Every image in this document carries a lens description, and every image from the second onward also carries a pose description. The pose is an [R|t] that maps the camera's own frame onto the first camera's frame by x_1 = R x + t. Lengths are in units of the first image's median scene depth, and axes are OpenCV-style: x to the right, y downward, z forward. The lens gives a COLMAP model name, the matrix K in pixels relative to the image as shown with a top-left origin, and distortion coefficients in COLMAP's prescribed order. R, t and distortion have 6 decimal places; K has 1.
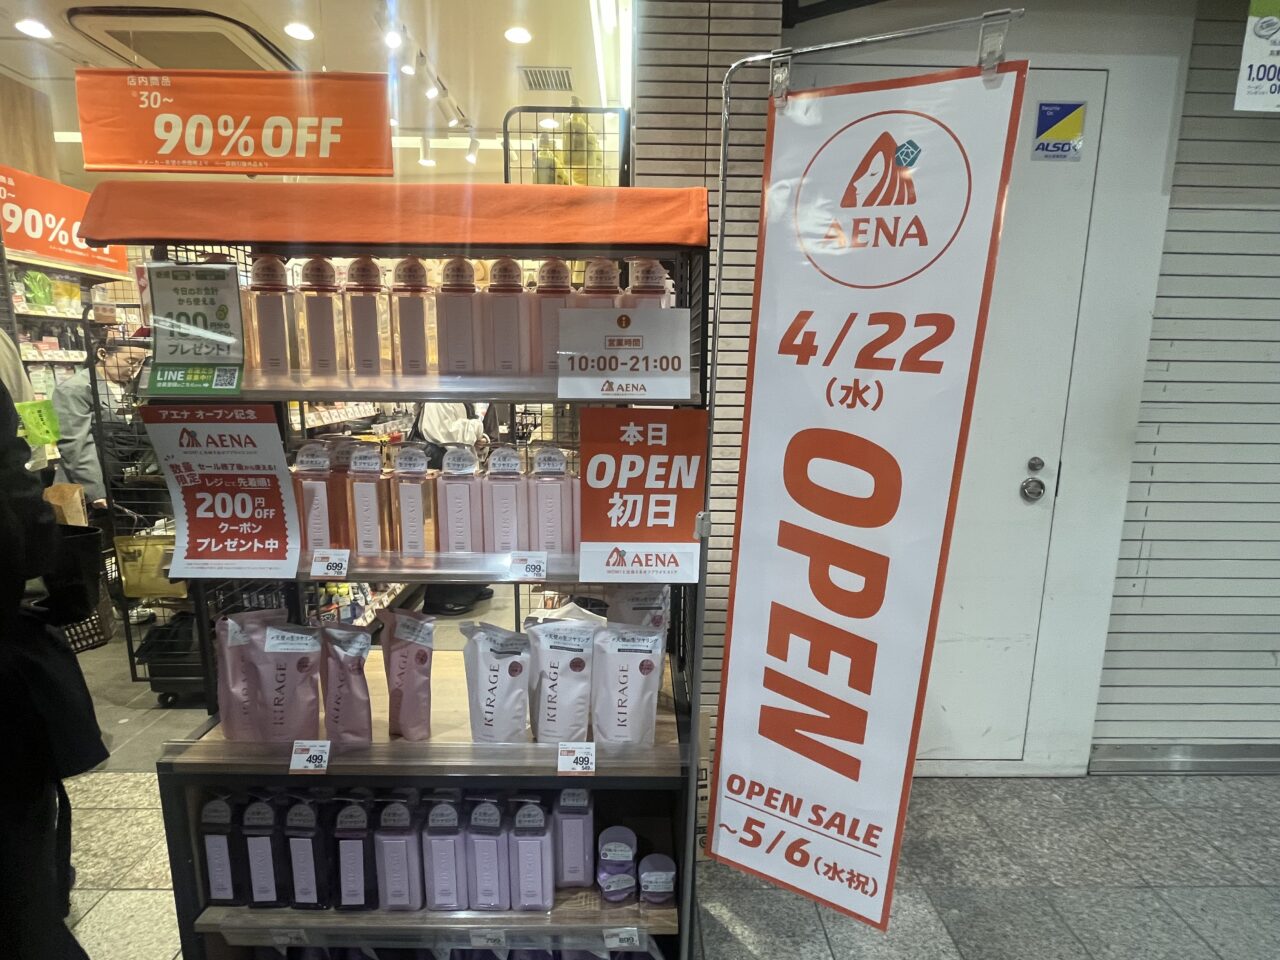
lens RADIAL K [[604.0, 0, 638.7], [0, 604.0, 481.2], [0, 0, 1]] dist [-0.002725, -0.000147]
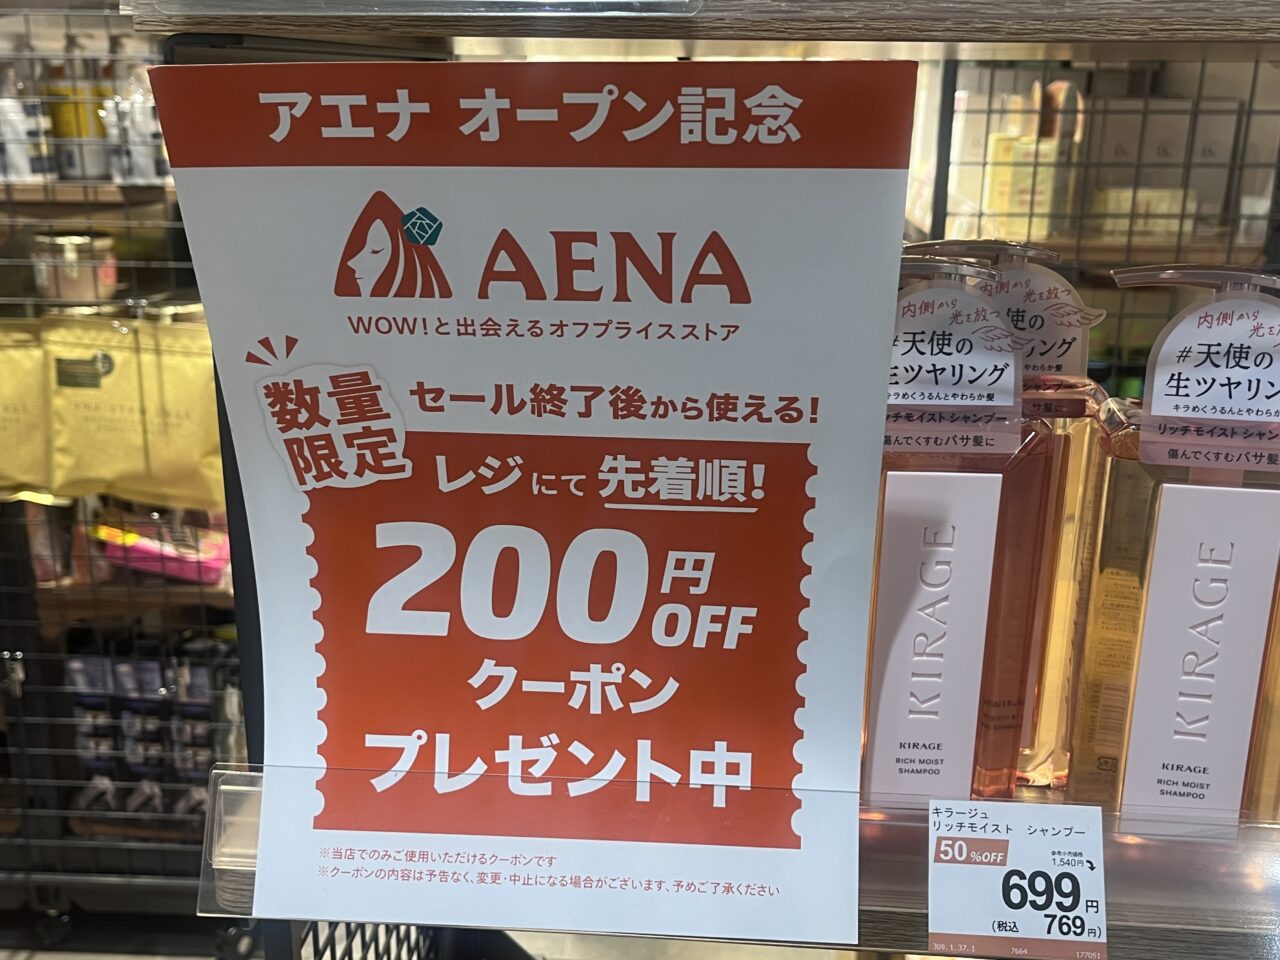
lens RADIAL K [[1299.7, 0, 640.3], [0, 1299.7, 478.6], [0, 0, 1]] dist [0.060861, 0.000000]
pose [[0.997459, 0.020060, -0.068355, -0.610767], [-0.011875, 0.992928, 0.118121, -0.047333], [0.070241, -0.117009, 0.990644, 0.569293]]
